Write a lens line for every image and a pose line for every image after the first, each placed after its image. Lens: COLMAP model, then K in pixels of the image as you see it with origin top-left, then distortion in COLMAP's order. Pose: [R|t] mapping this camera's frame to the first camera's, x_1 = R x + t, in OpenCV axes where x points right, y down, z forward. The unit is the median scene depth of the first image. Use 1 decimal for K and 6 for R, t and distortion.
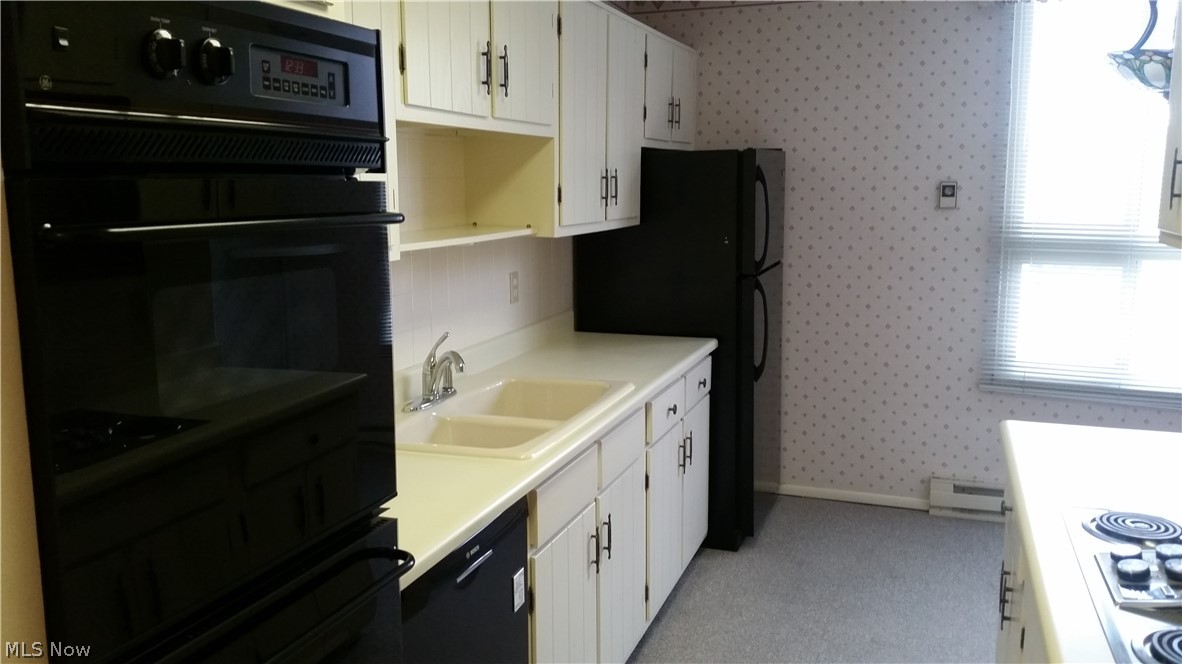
lens RADIAL K [[966.9, 0, 591.0], [0, 966.9, 332.0], [0, 0, 1]] dist [-0.008204, -0.002291]
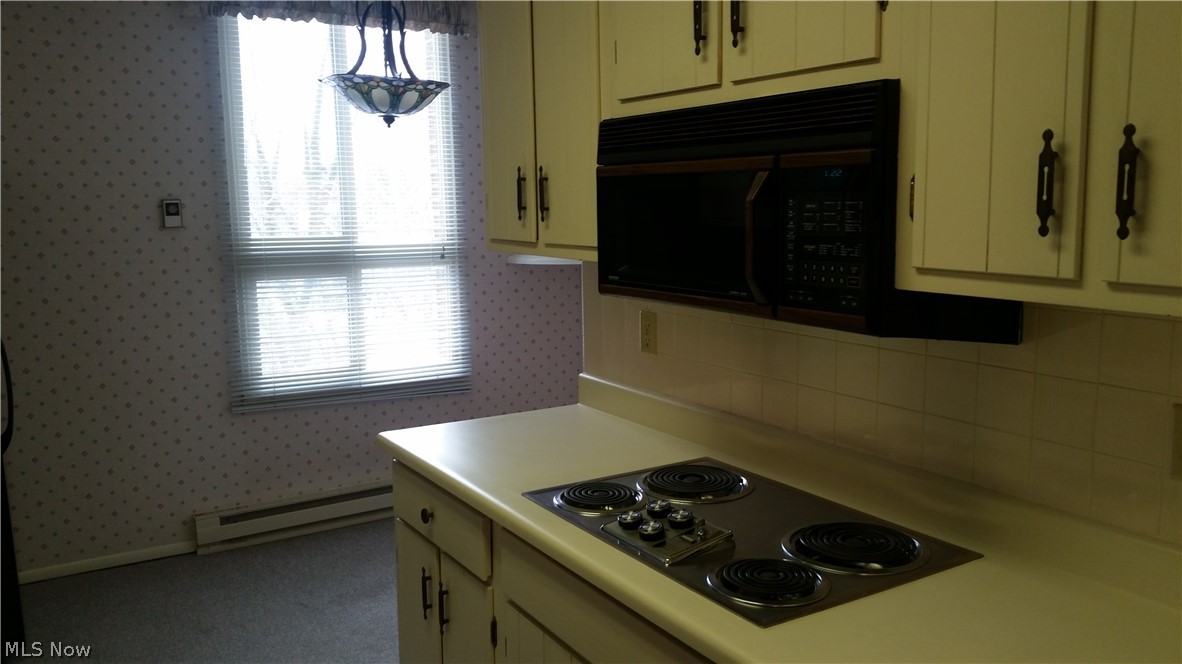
lens RADIAL K [[966.9, 0, 591.0], [0, 966.9, 332.0], [0, 0, 1]] dist [-0.008204, -0.002291]
pose [[0.608939, -0.117646, 0.784444, -0.129842], [0.133352, 0.990048, 0.044965, -0.016579], [-0.781928, 0.077226, 0.618567, 0.116200]]
